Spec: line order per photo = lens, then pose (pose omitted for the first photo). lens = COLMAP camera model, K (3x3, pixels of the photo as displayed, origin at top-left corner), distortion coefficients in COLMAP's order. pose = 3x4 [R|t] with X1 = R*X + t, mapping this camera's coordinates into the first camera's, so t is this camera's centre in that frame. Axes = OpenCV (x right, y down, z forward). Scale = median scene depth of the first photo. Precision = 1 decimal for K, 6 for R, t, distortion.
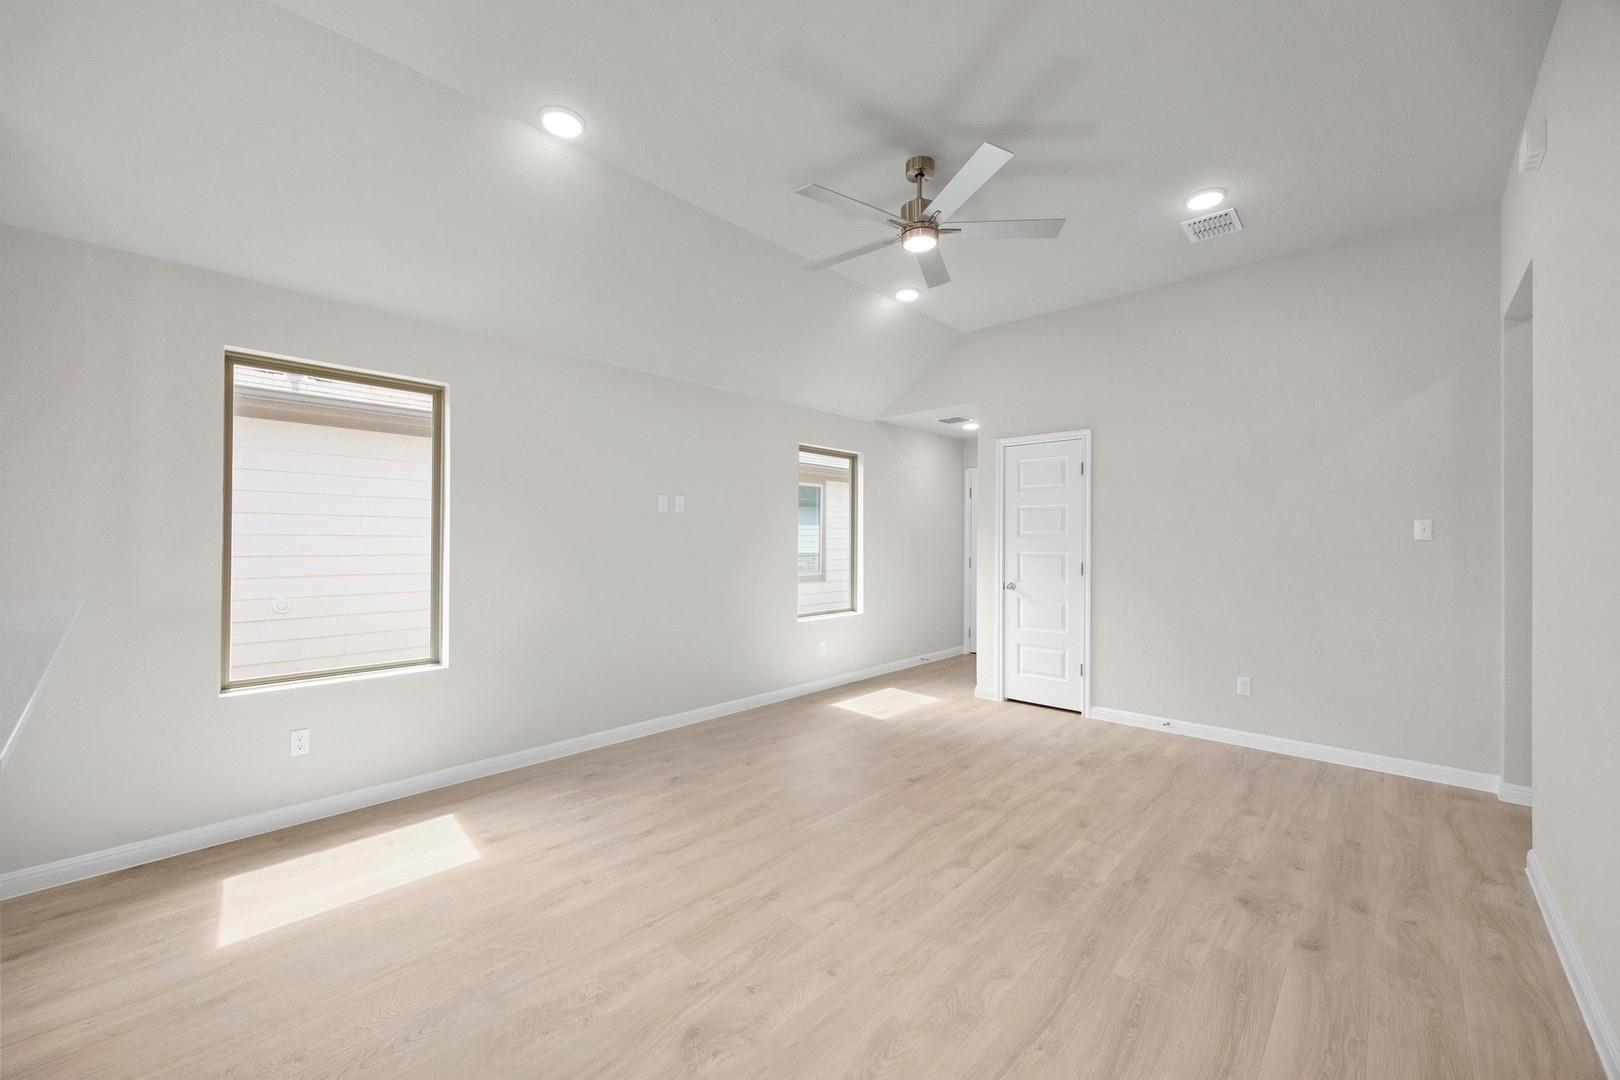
lens RADIAL K [[643.9, 0, 797.4], [0, 643.9, 534.9], [0, 0, 1]] dist [0.005422, -0.000189]
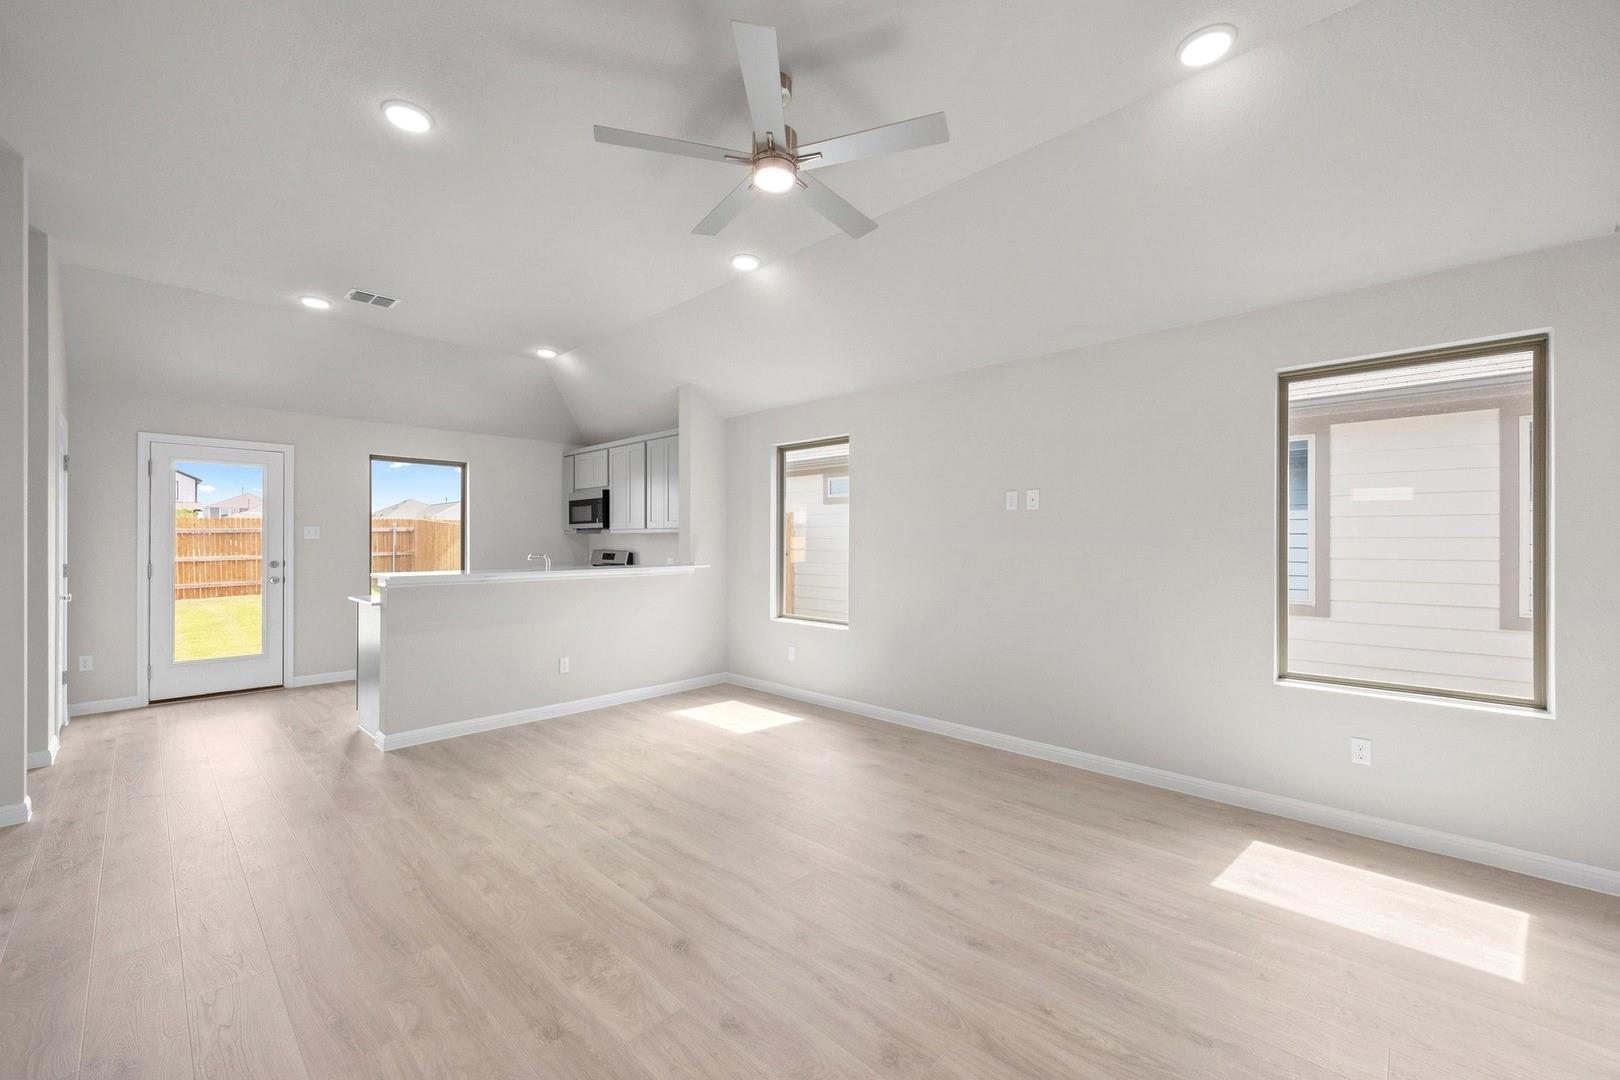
lens RADIAL K [[623.4, 0, 810.0], [0, 623.4, 540.0], [0, 0, 1]] dist [-0.005289, -0.000291]
pose [[0.002889, -0.004873, -0.999984, 0.656427], [0.007063, 0.999963, -0.004852, 0.008208], [0.999971, -0.007049, 0.002924, 0.698556]]
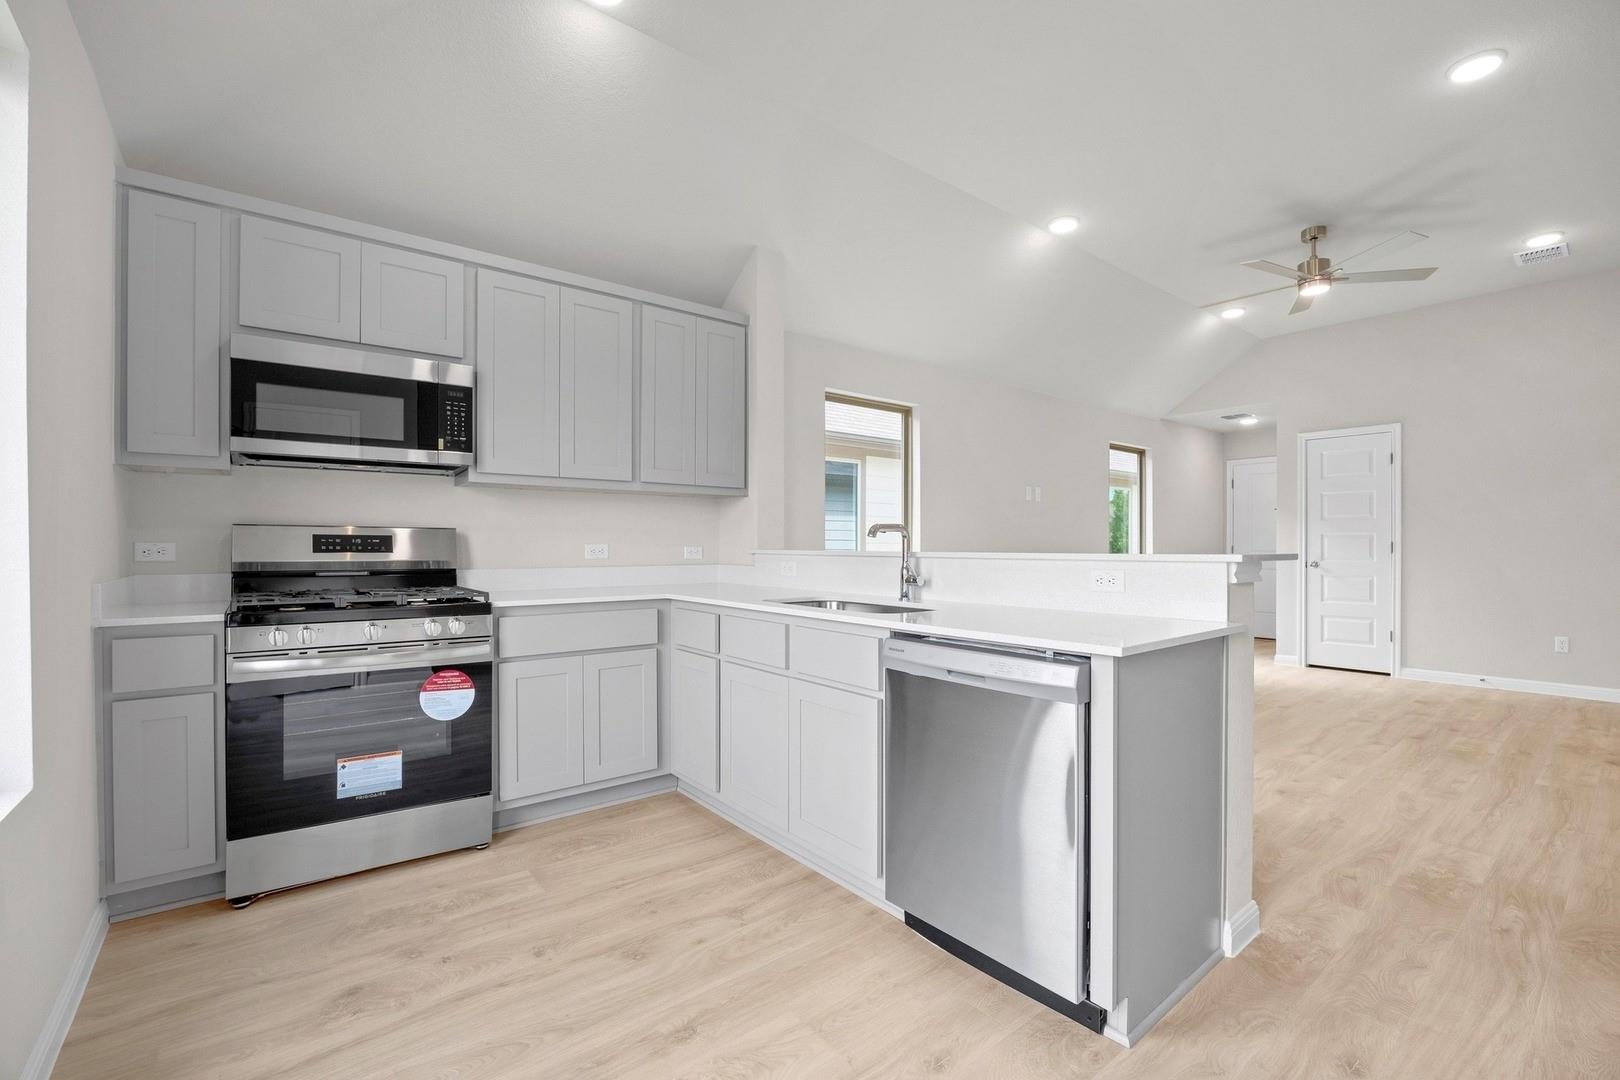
lens RADIAL K [[711.8, 0, 814.8], [0, 711.8, 541.5], [0, 0, 1]] dist [-0.001694, -0.000459]
pose [[0.992490, -0.005736, -0.122193, -0.438951], [0.006080, 0.999979, 0.002439, 0.036054], [0.122176, -0.003163, 0.992503, -0.387630]]
